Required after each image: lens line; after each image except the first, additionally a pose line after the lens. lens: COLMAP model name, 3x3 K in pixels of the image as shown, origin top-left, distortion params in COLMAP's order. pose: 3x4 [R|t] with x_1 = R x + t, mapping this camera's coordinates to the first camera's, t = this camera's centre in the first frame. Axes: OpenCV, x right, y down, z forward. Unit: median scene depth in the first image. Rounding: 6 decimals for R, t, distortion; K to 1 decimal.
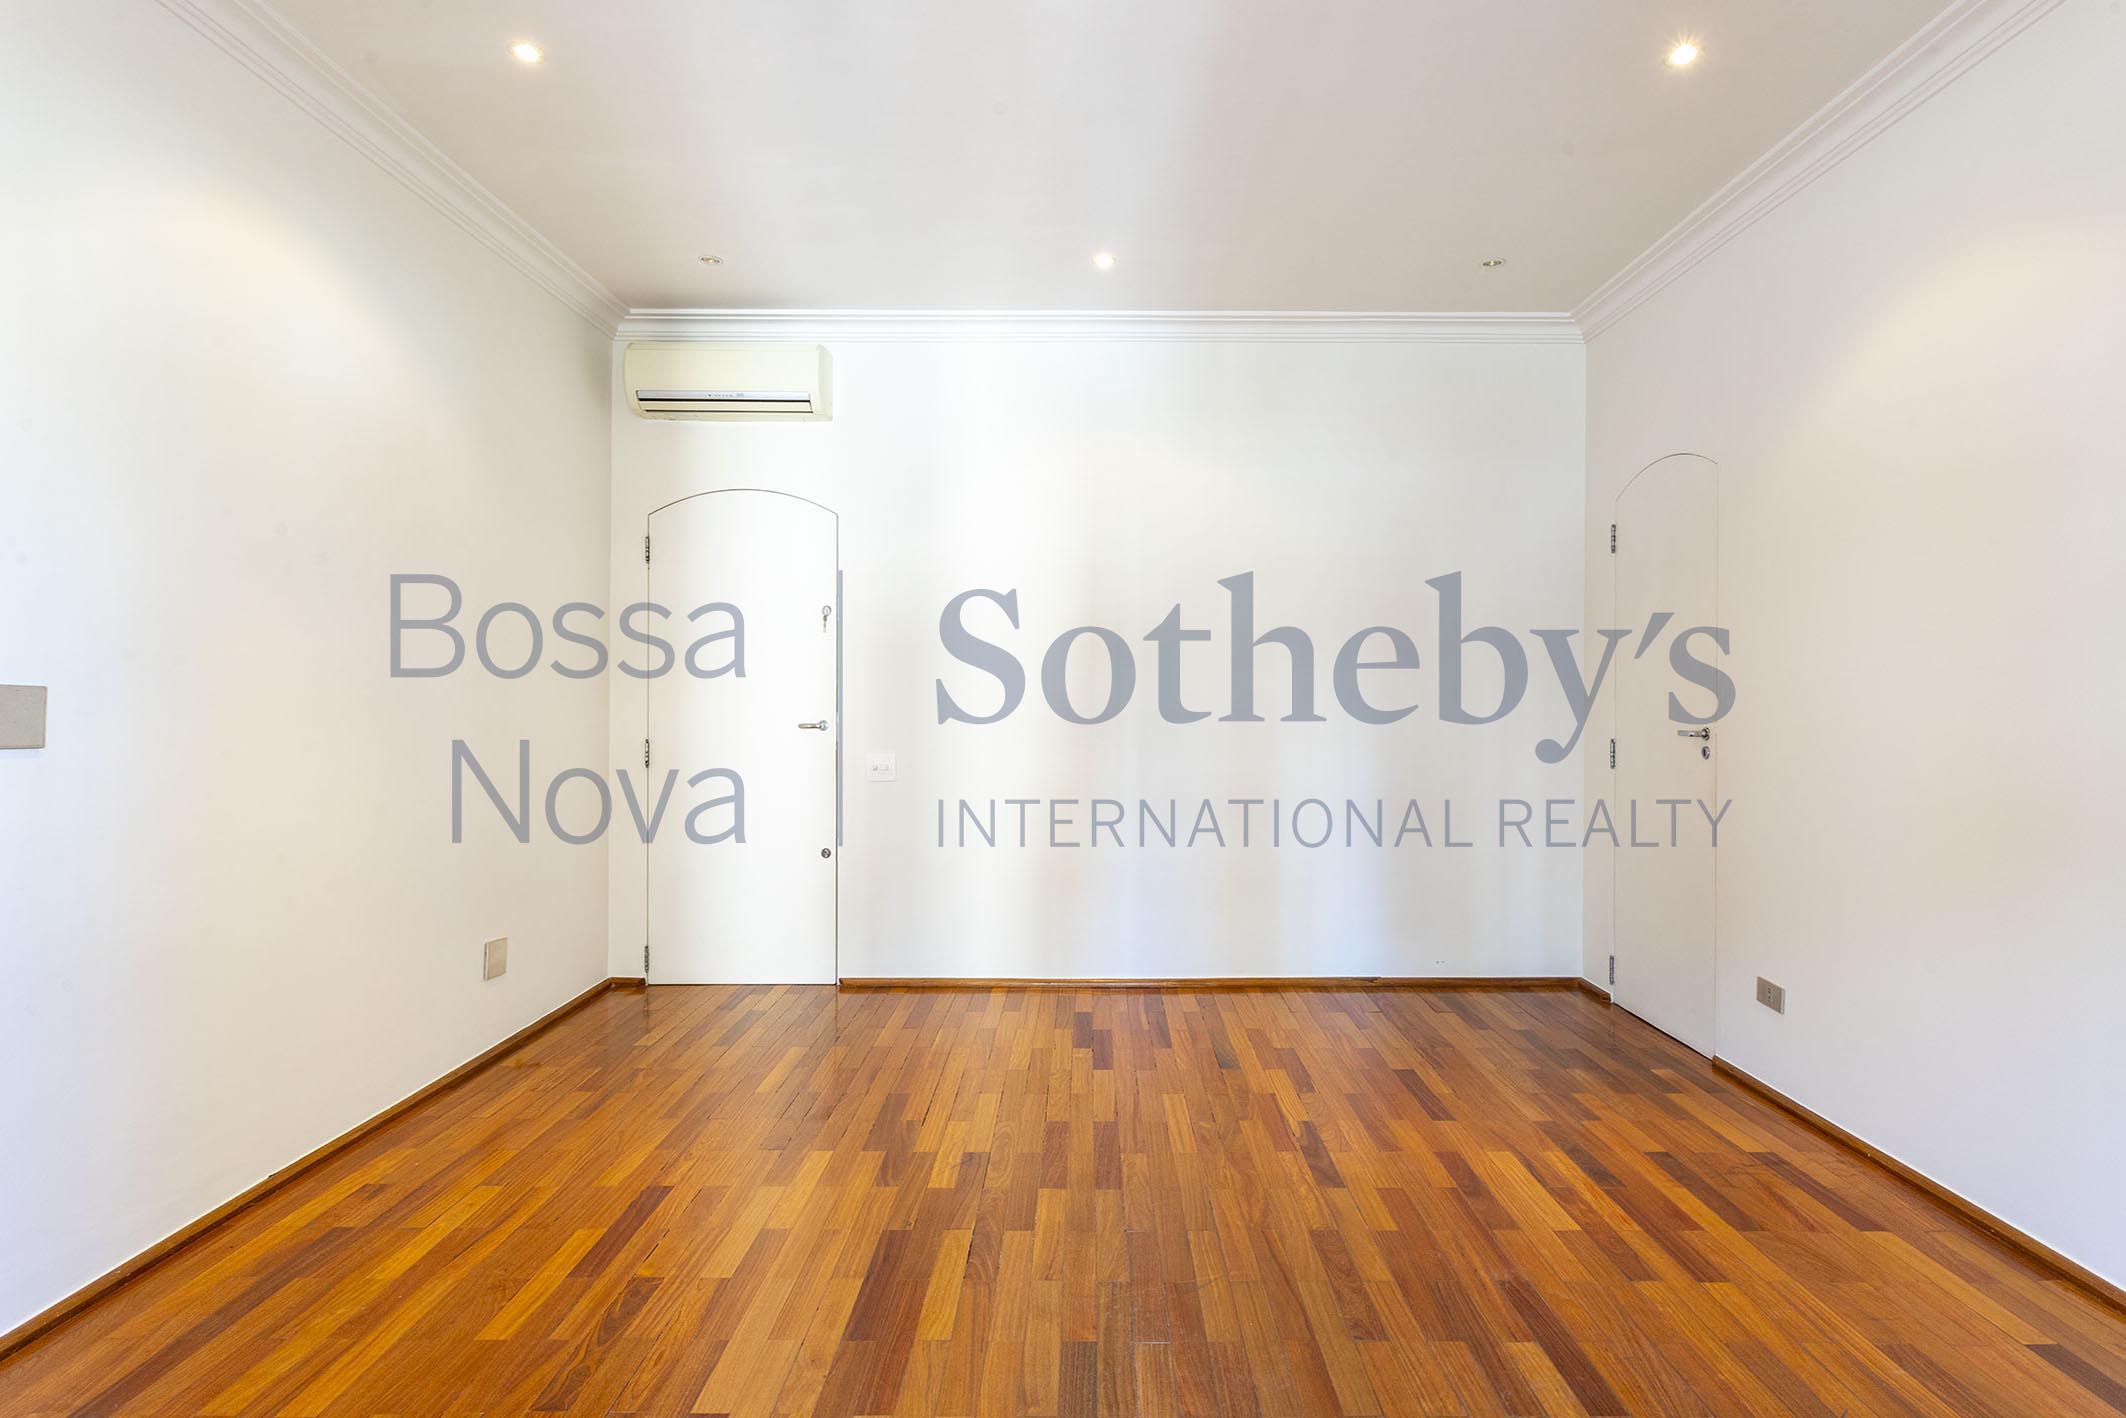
lens RADIAL K [[1018.5, 0, 1077.2], [0, 1018.5, 680.4], [0, 0, 1]] dist [0.000008, -0.000267]
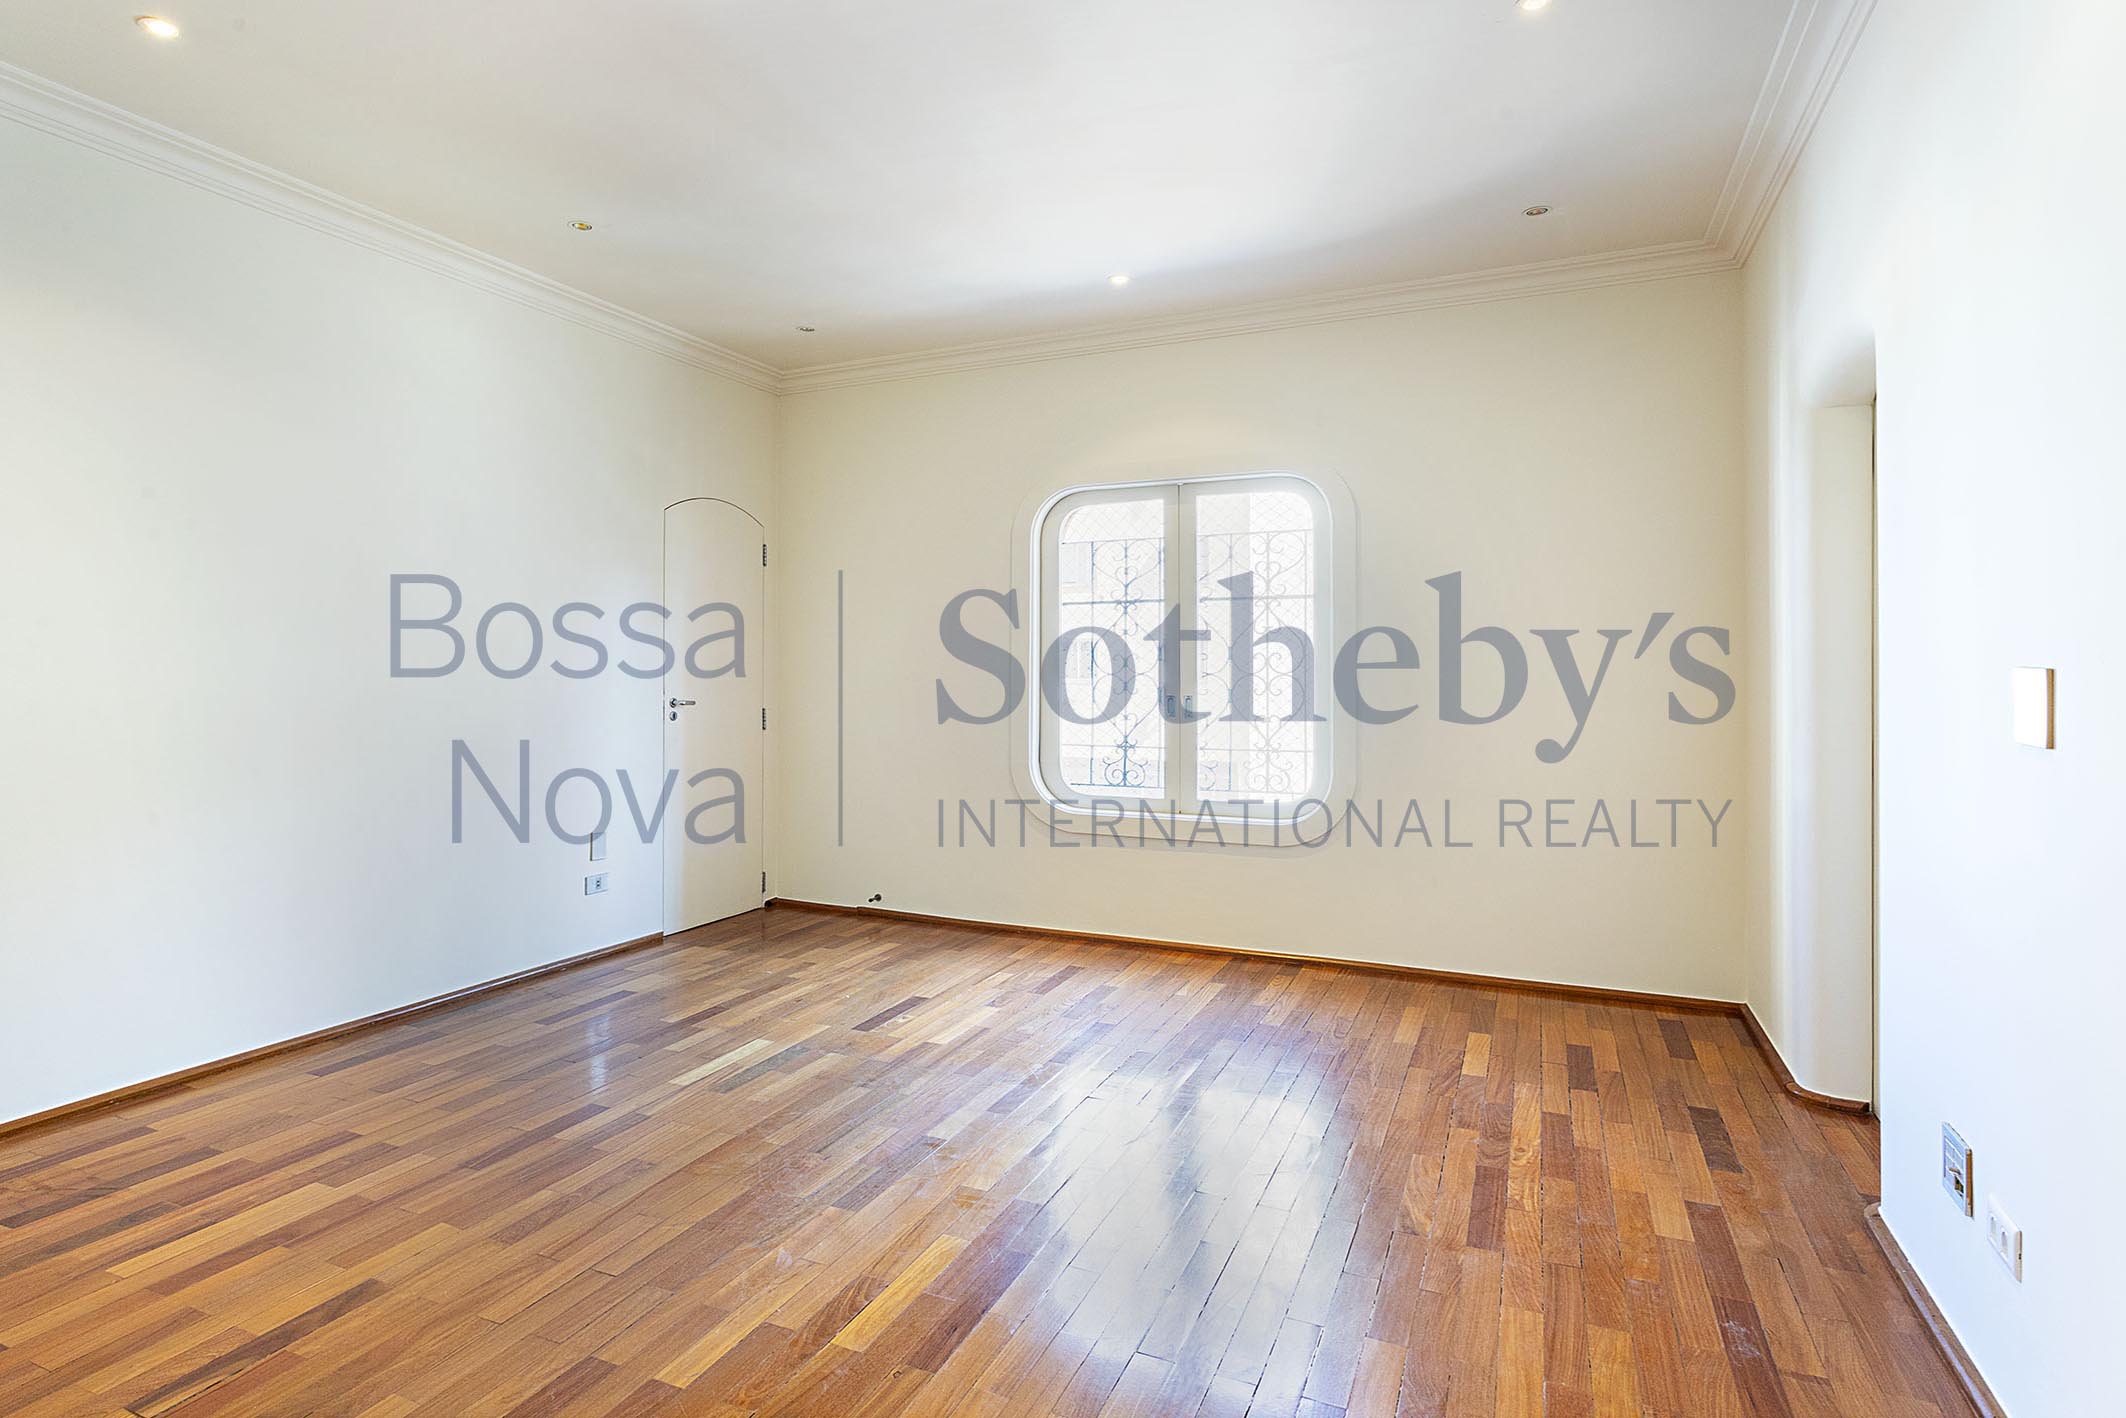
lens RADIAL K [[1018.5, 0, 1077.2], [0, 1018.5, 680.4], [0, 0, 1]] dist [0.000008, -0.000267]
pose [[-0.928741, -0.003117, 0.370715, -0.546551], [-0.007006, 0.999934, -0.009144, 0.057923], [-0.370662, -0.011089, -0.928702, 1.632859]]
